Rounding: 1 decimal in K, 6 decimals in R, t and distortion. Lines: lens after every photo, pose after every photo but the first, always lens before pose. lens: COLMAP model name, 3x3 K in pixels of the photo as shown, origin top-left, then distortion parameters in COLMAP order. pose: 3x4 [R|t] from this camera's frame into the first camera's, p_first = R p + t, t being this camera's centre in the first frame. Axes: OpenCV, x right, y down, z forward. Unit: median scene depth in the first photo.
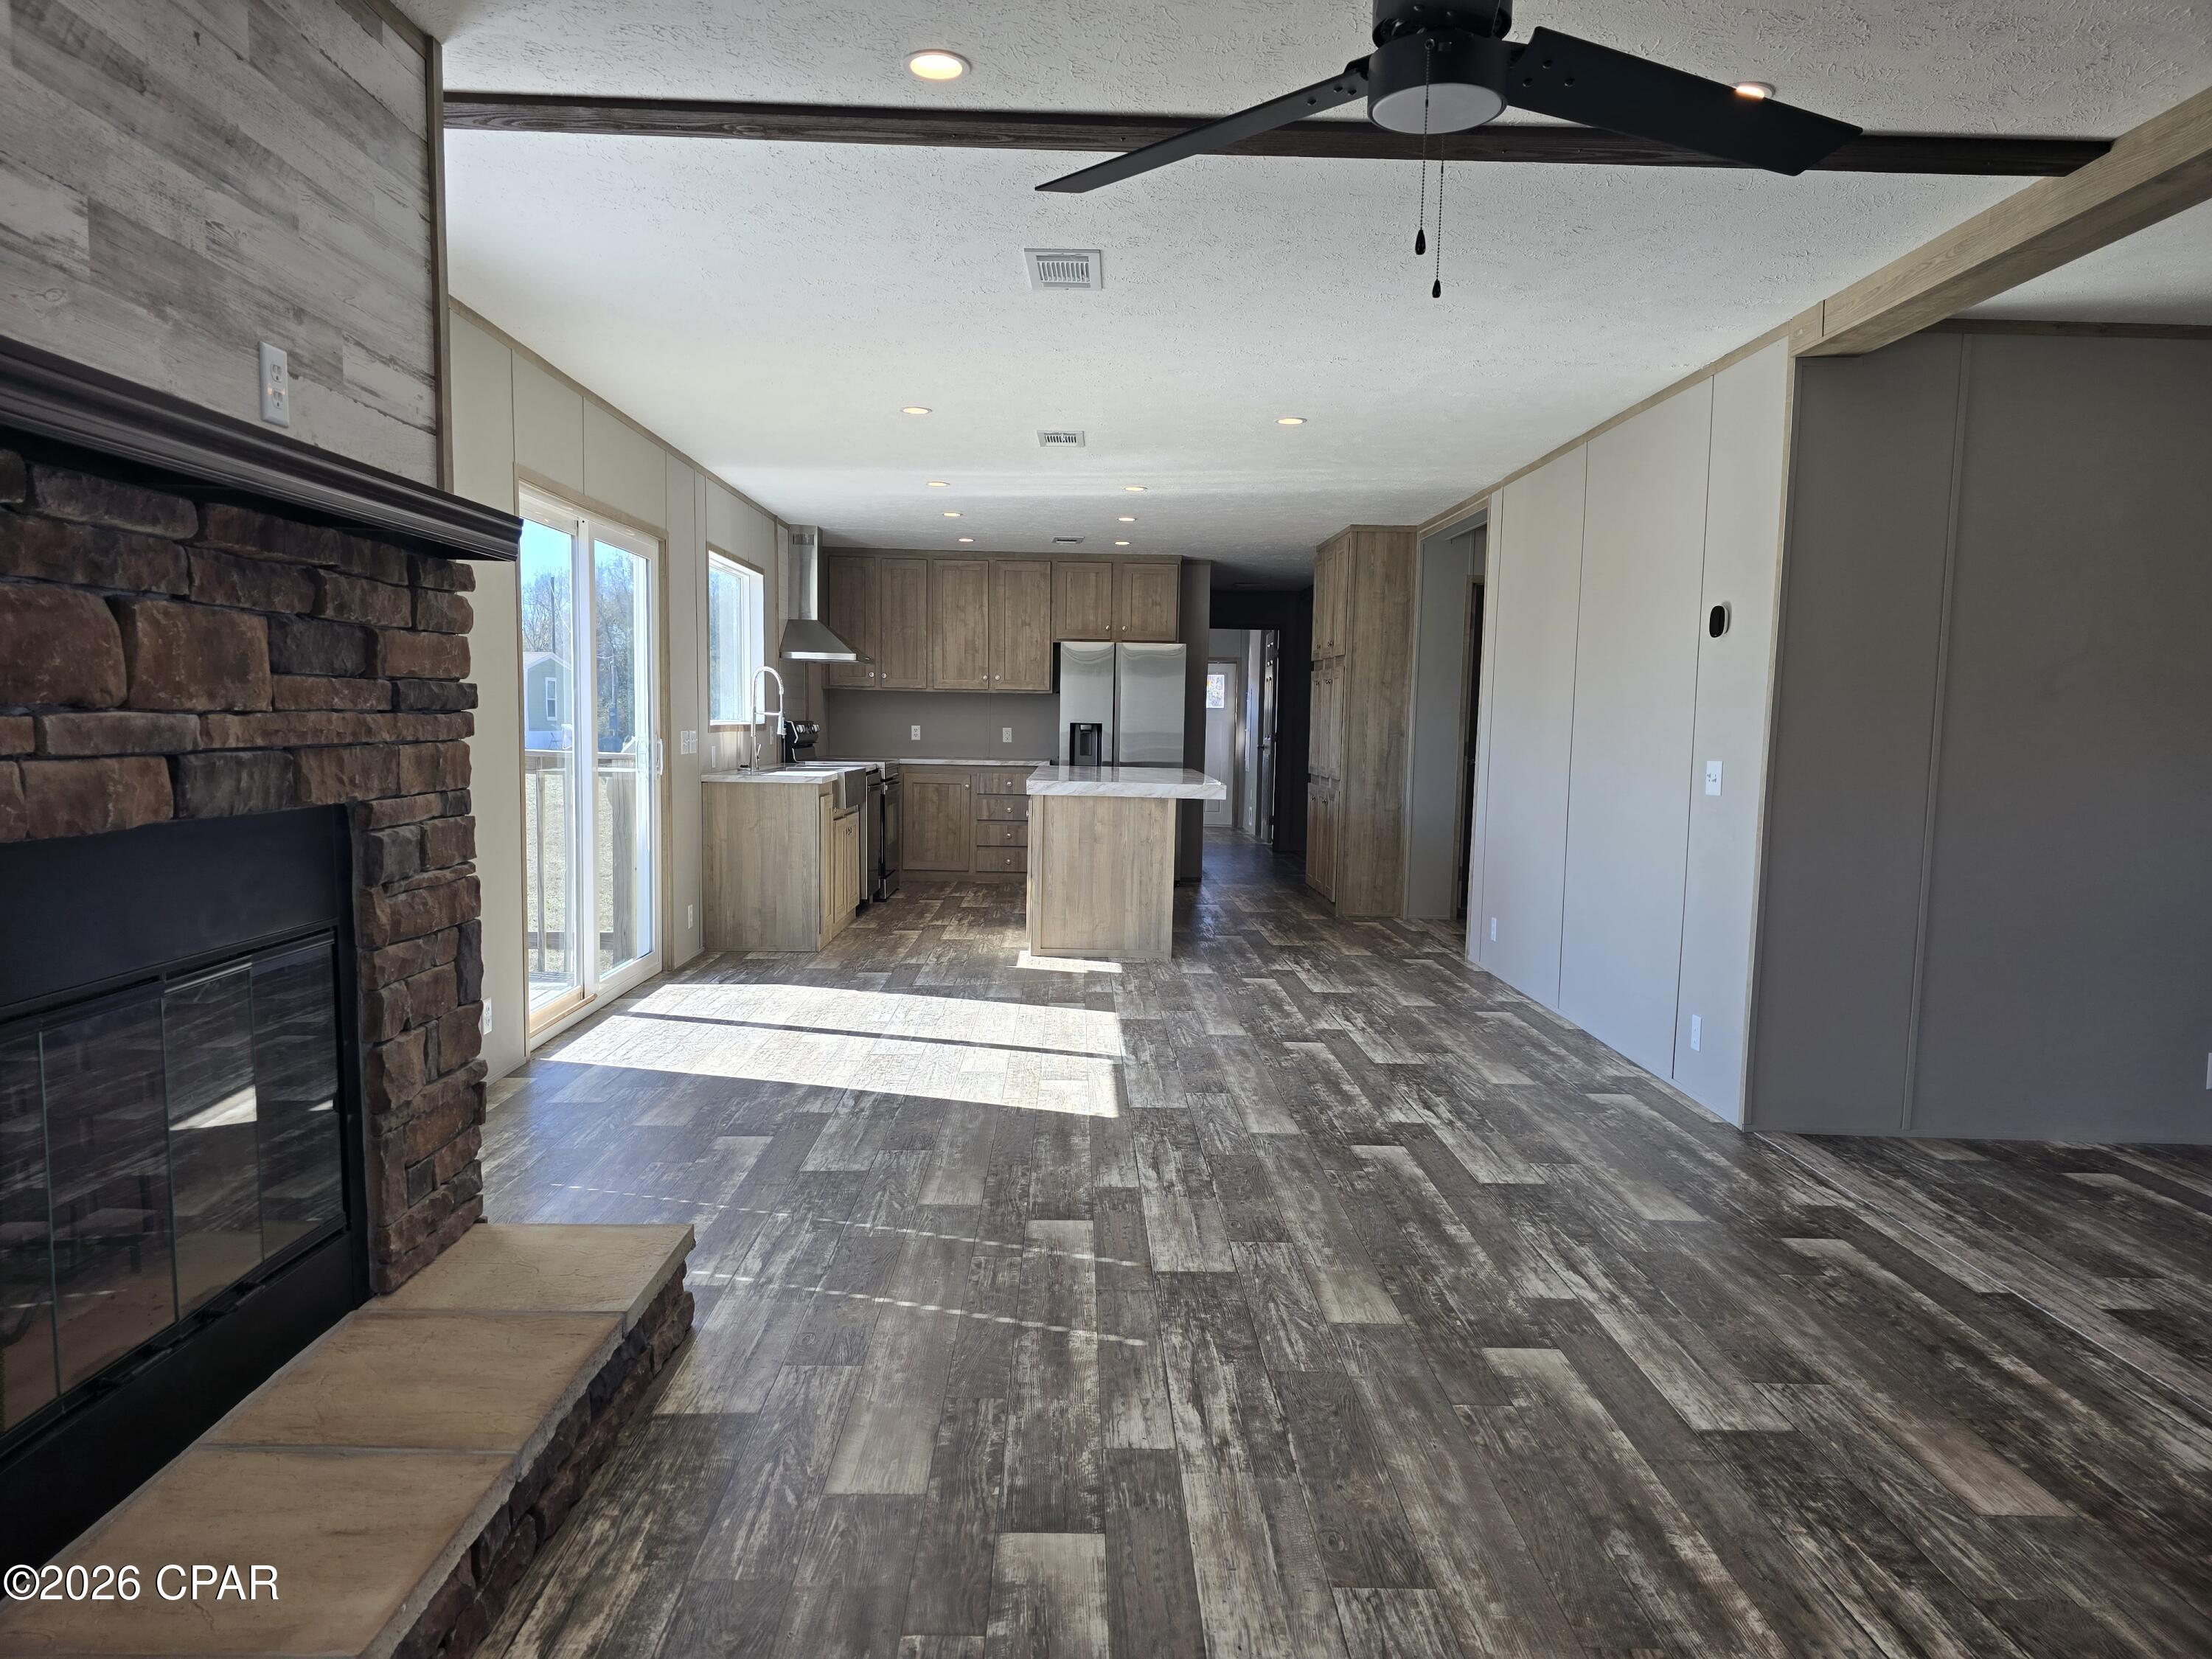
lens RADIAL K [[1484.5, 0, 1098.1], [0, 1484.5, 830.6], [0, 0, 1]] dist [0.064717, -0.053698]
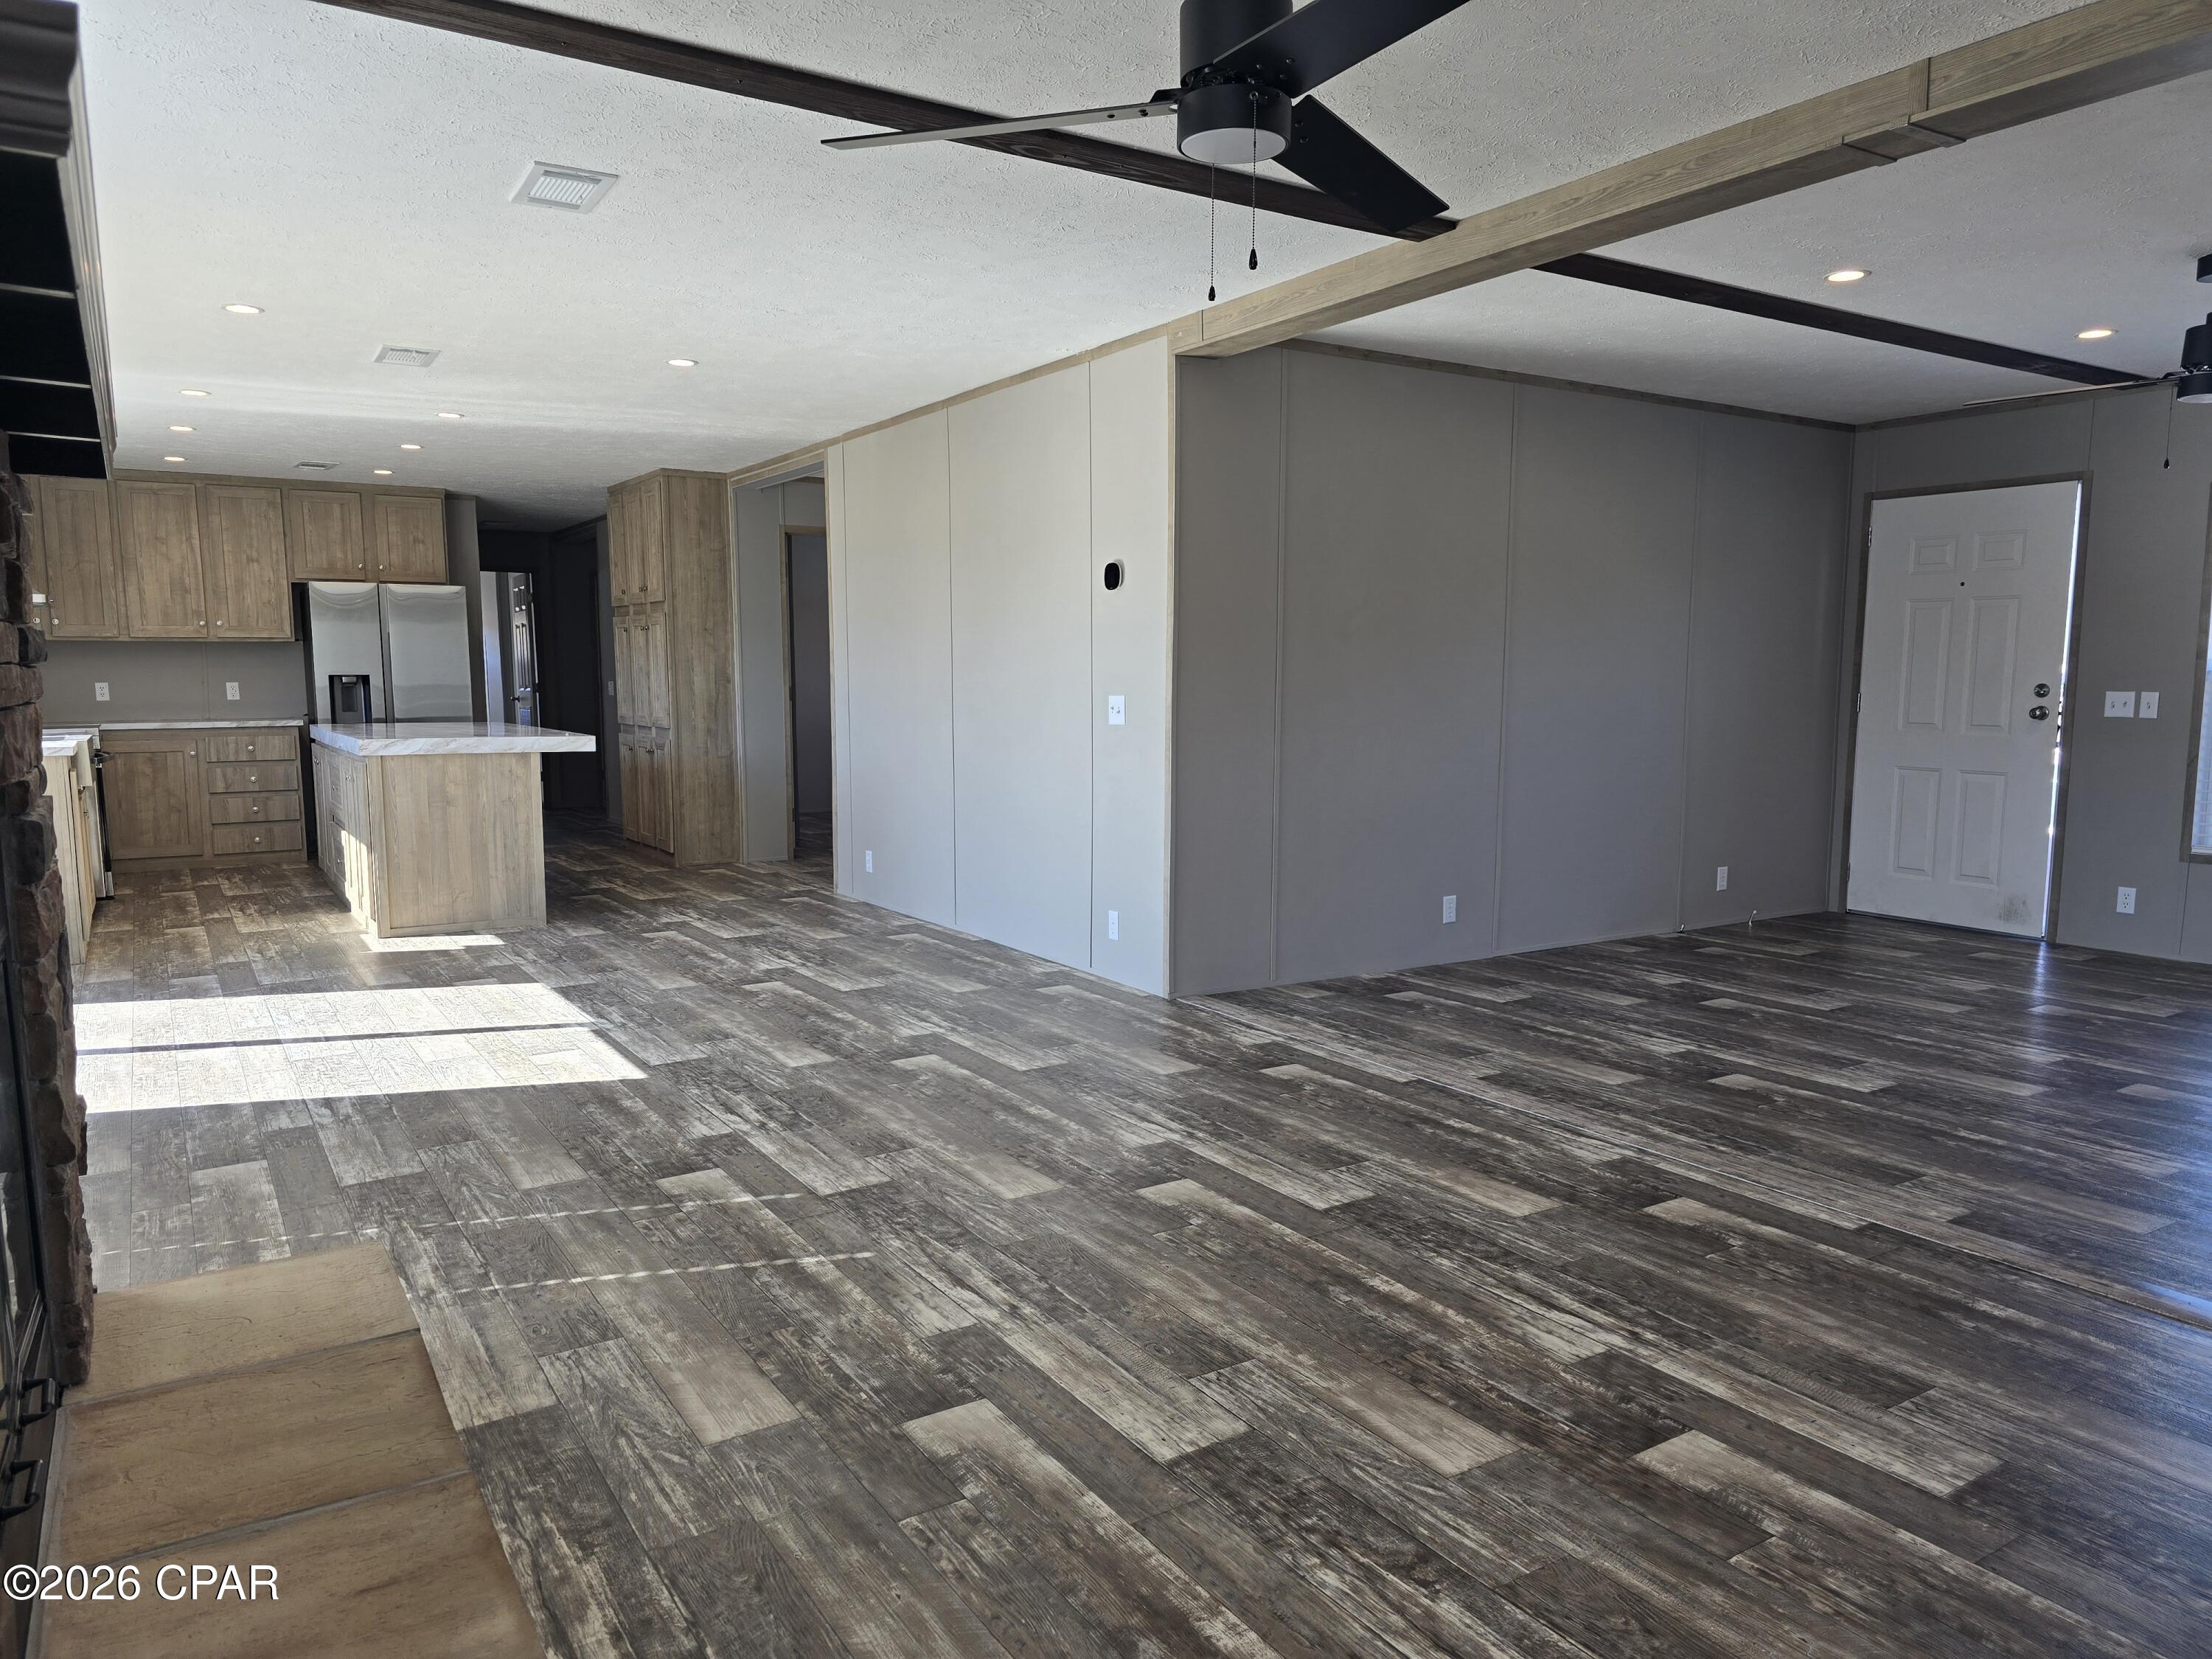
lens RADIAL K [[1484.5, 0, 1108.2], [0, 1484.5, 832.0], [0, 0, 1]] dist [0.064717, -0.053698]
pose [[0.850179, -0.077627, 0.520740, -0.215193], [0.058878, 0.996885, 0.052480, -0.000705], [-0.523192, -0.013957, 0.852101, 0.007538]]
